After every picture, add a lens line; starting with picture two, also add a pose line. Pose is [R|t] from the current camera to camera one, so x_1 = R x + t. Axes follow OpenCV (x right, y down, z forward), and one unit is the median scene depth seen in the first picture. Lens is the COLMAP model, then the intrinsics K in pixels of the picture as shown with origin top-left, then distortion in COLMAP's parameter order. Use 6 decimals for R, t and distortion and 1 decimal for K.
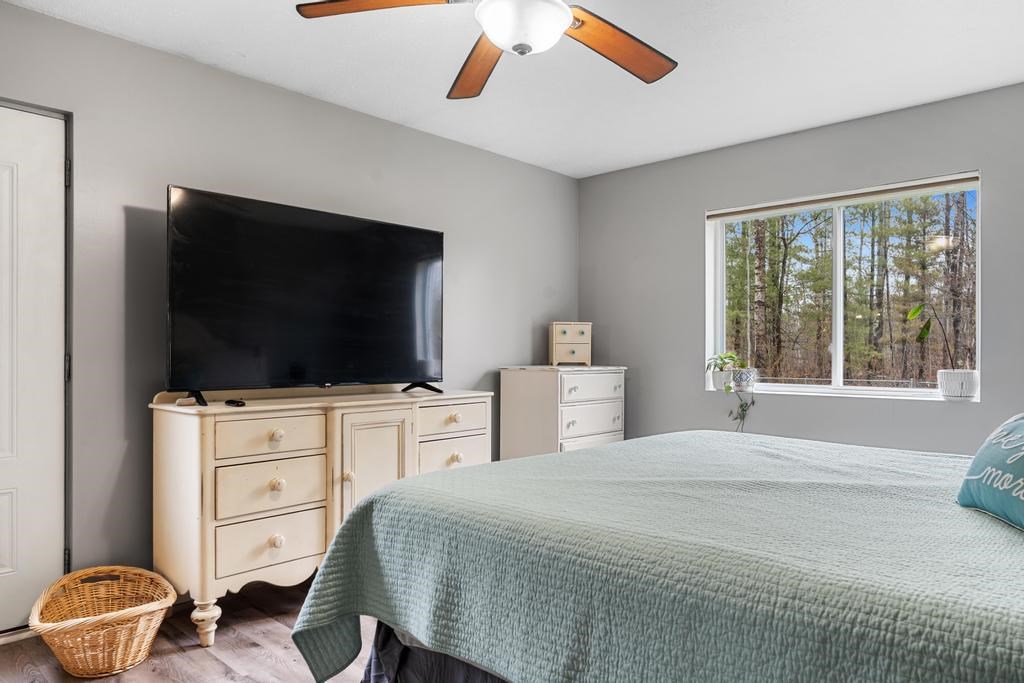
lens RADIAL K [[686.0, 0, 511.5], [0, 686.0, 346.4], [0, 0, 1]] dist [0.001214, -0.000406]
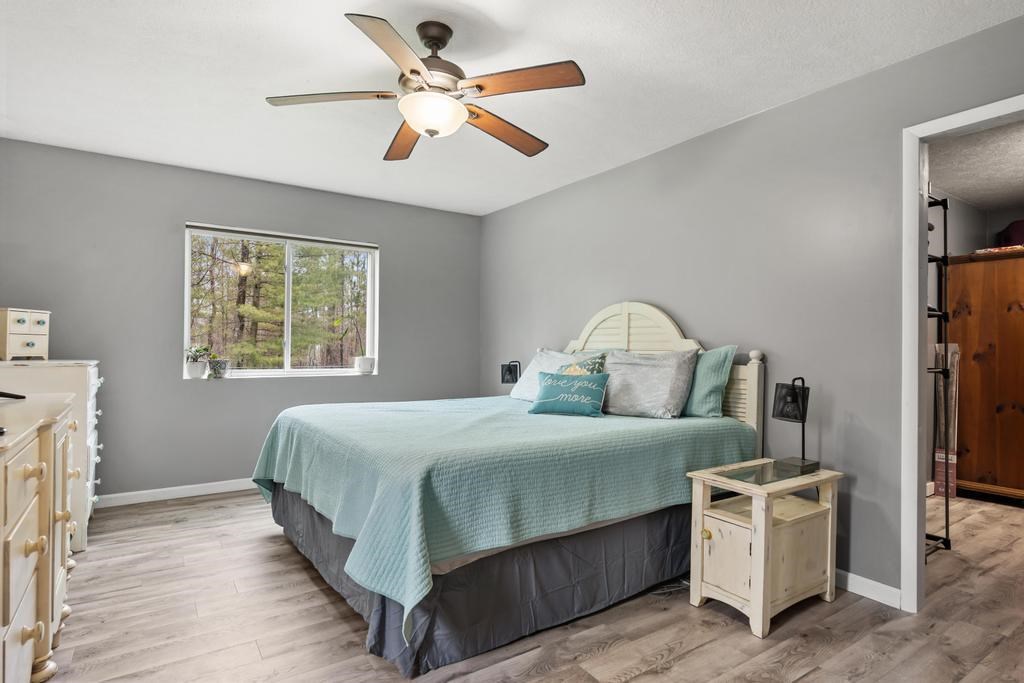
lens RADIAL K [[559.6, 0, 506.4], [0, 559.6, 344.6], [0, 0, 1]] dist [-0.004987, 0.000916]
pose [[0.201807, 0.005023, 0.979413, -0.509701], [-0.016426, 0.999864, -0.001743, -0.000127], [-0.979288, -0.015736, 0.201862, 0.294161]]
